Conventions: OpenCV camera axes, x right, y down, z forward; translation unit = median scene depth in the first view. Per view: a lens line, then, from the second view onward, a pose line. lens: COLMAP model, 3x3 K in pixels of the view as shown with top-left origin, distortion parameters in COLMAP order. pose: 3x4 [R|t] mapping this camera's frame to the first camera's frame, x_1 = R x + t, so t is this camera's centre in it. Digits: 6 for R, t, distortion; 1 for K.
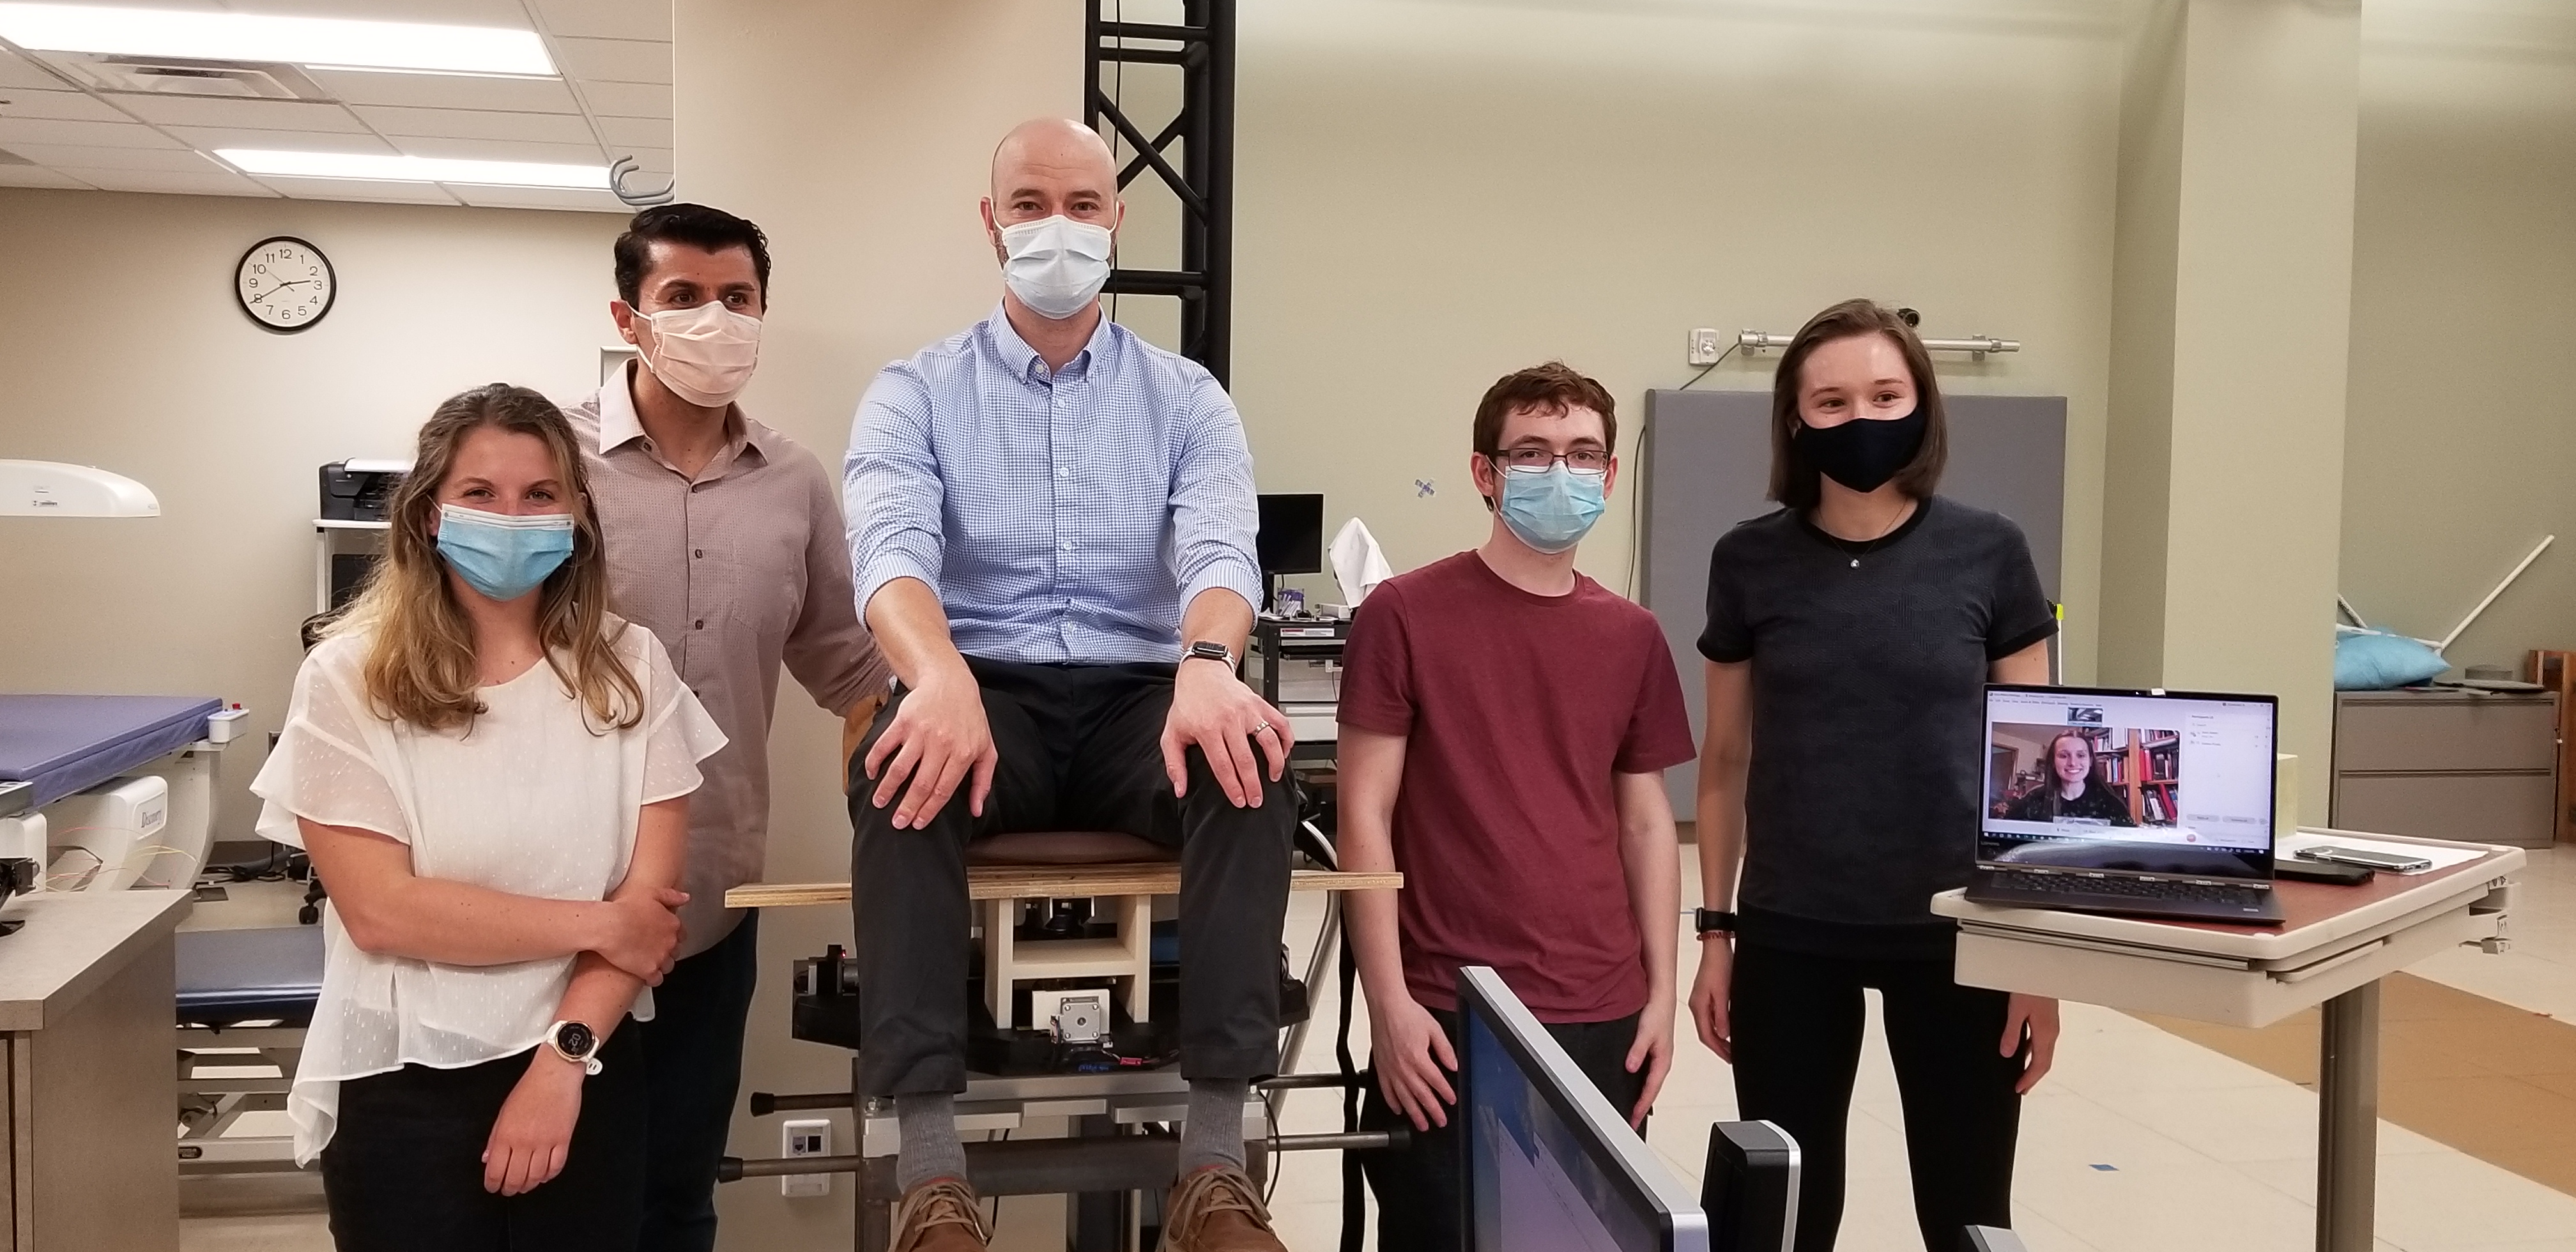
lens RADIAL K [[2367.1, 0, 1273.6], [0, 2367.1, 597.0], [0, 0, 1]] dist [0.110357, -0.226693]
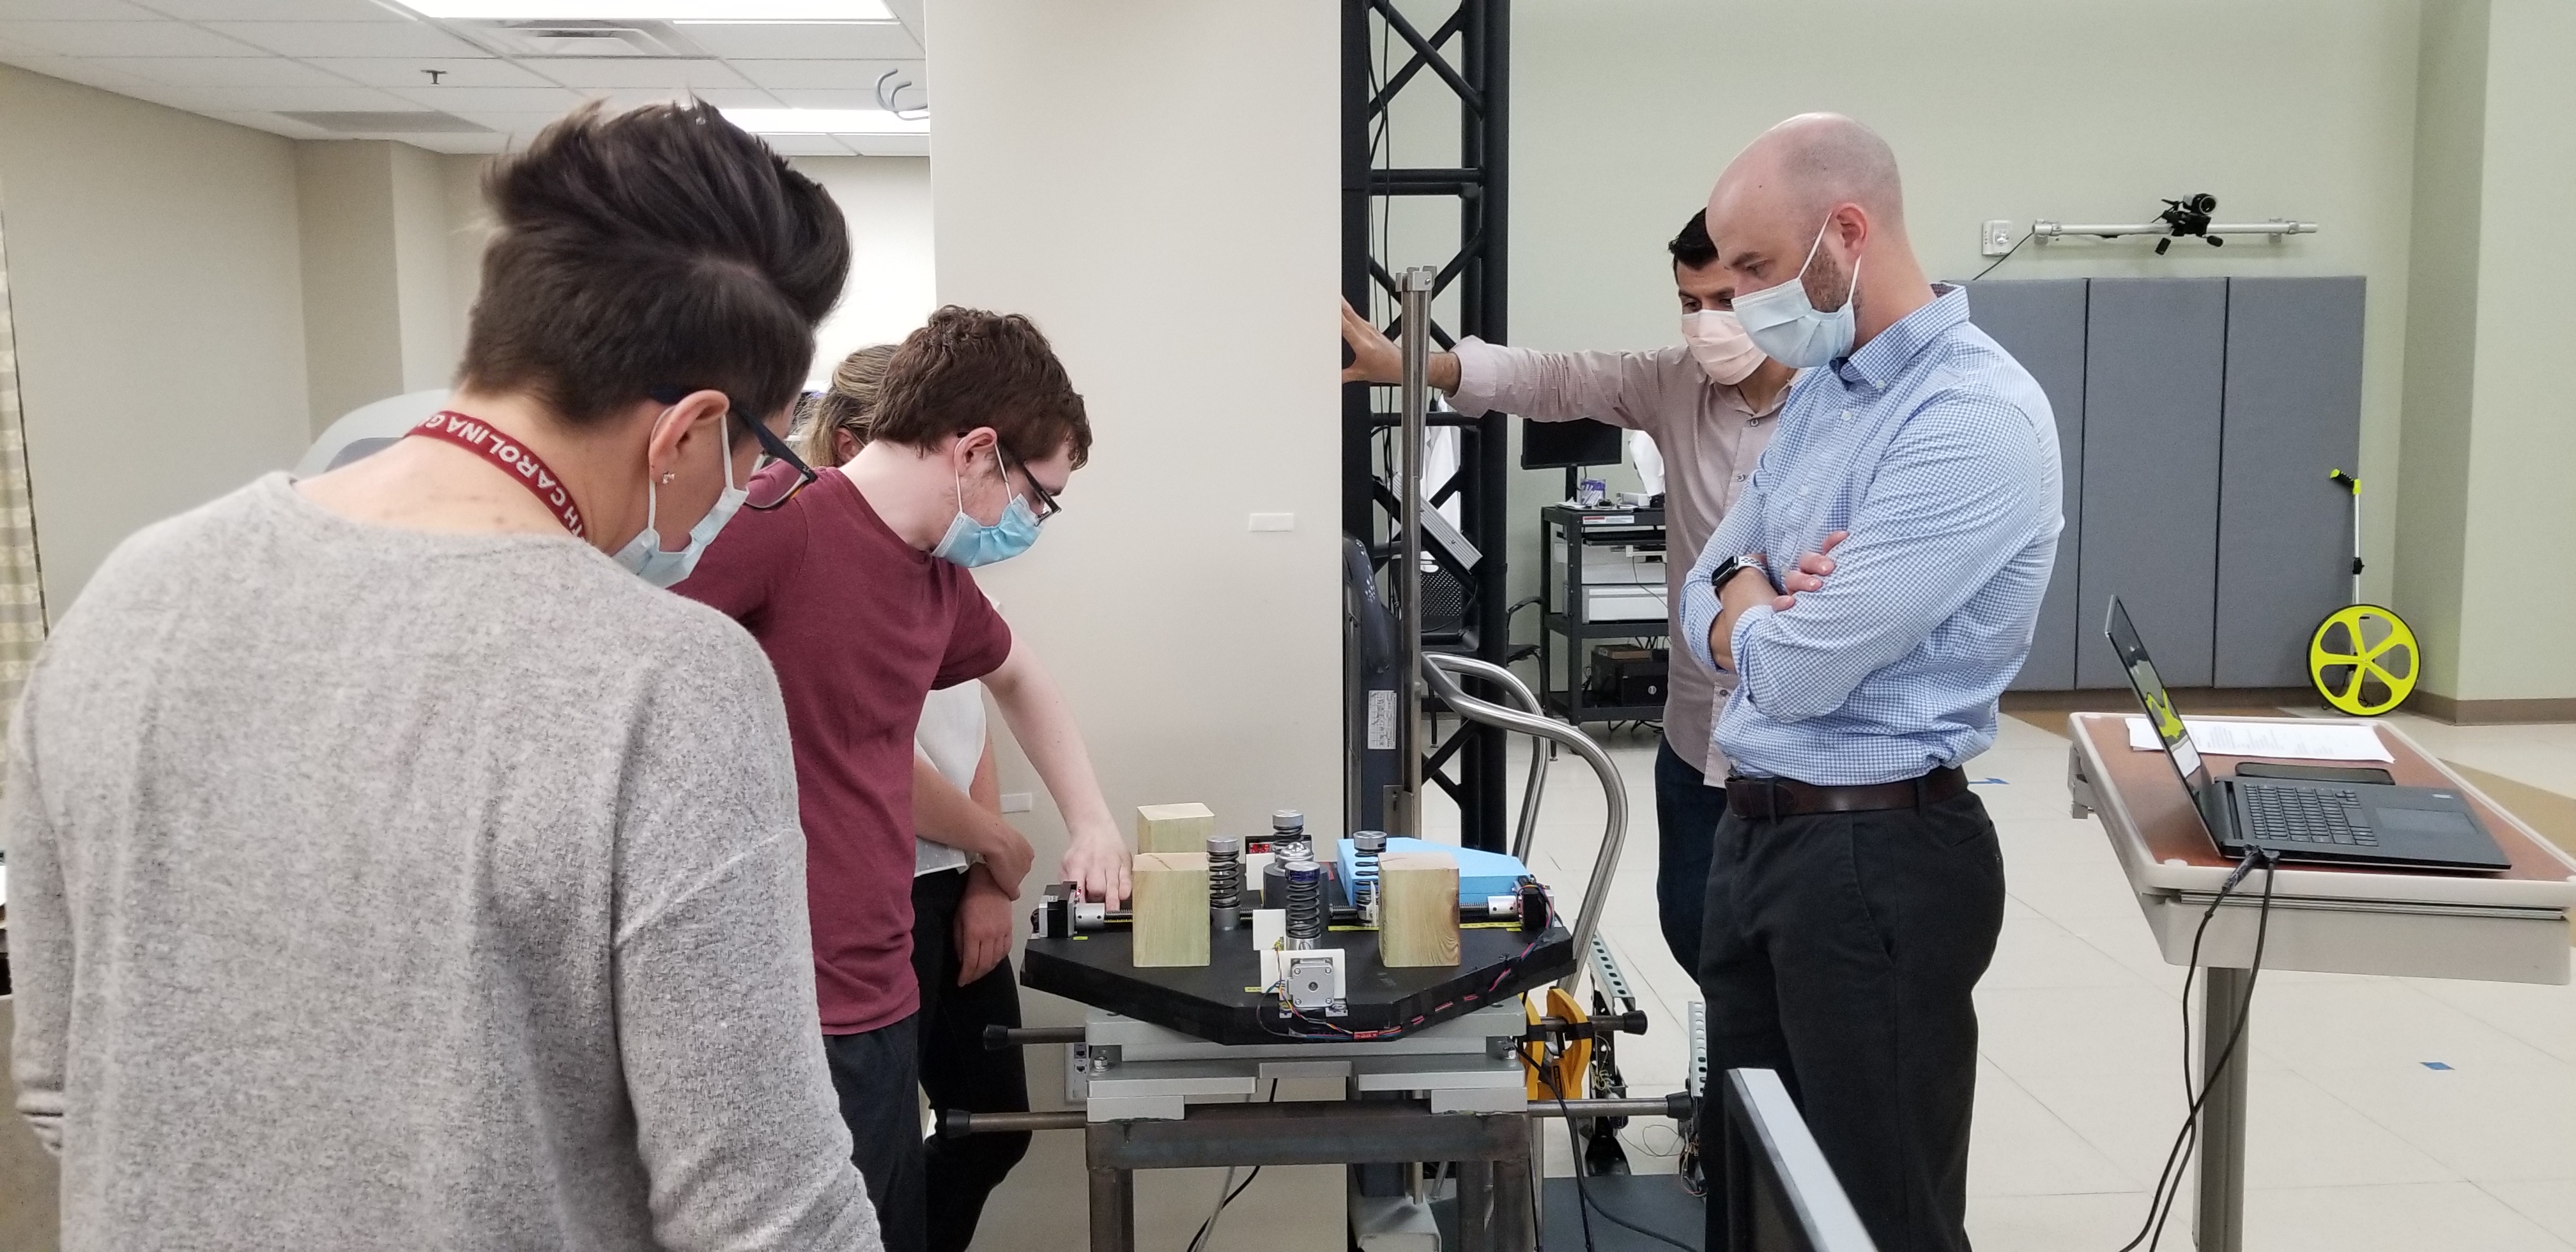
lens RADIAL K [[1998.8, 0, 1269.7], [0, 1998.8, 581.8], [0, 0, 1]] dist [0.086259, -0.155449]
pose [[0.986993, -0.009052, -0.160506, 0.022890], [0.017079, 0.998667, 0.048706, -0.010703], [0.159851, -0.050813, 0.985832, 0.219092]]
